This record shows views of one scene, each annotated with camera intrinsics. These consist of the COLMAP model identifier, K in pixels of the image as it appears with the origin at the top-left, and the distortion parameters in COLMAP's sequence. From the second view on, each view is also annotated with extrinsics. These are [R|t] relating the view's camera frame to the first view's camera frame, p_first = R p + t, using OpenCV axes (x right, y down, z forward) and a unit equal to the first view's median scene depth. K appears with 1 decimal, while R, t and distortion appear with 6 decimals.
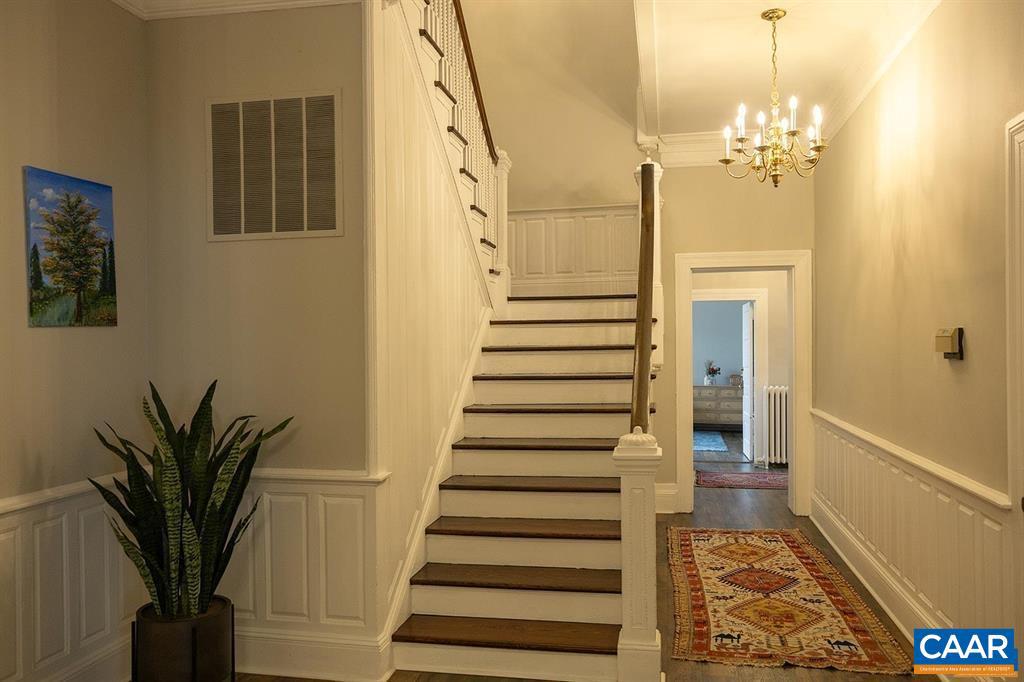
lens RADIAL K [[815.7, 0, 516.6], [0, 815.7, 349.3], [0, 0, 1]] dist [0.004259, -0.003182]
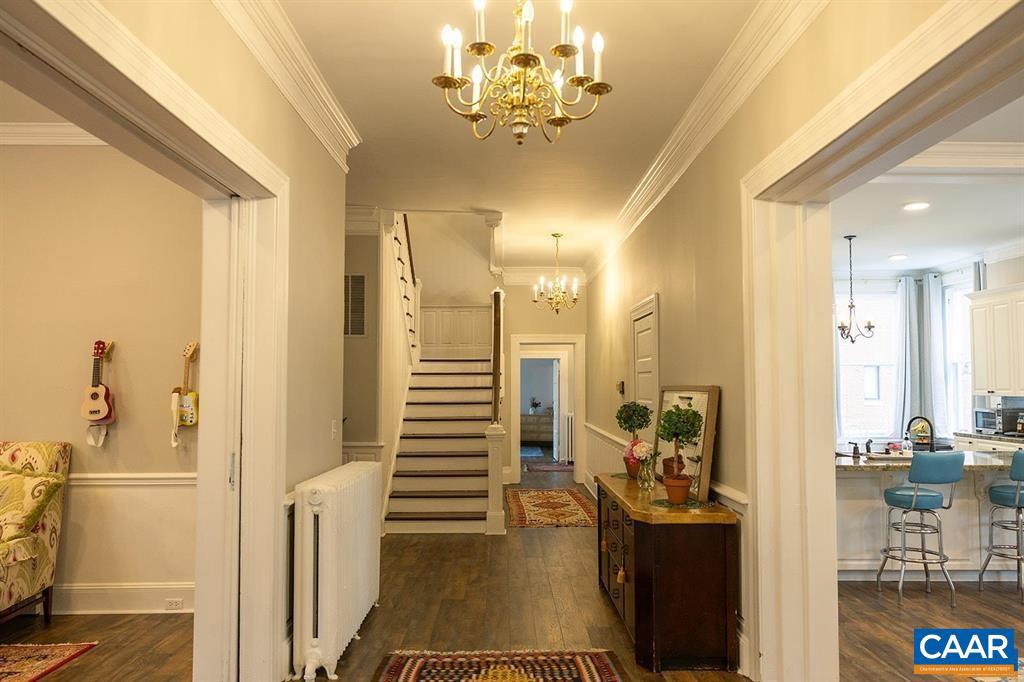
lens RADIAL K [[740.1, 0, 509.5], [0, 740.1, 344.2], [0, 0, 1]] dist [0.021251, 0.005628]
pose [[0.981497, 0.019003, 0.190530, -0.133693], [-0.007299, 0.998053, -0.061944, 0.002288], [-0.191336, 0.059408, 0.979725, -0.664777]]
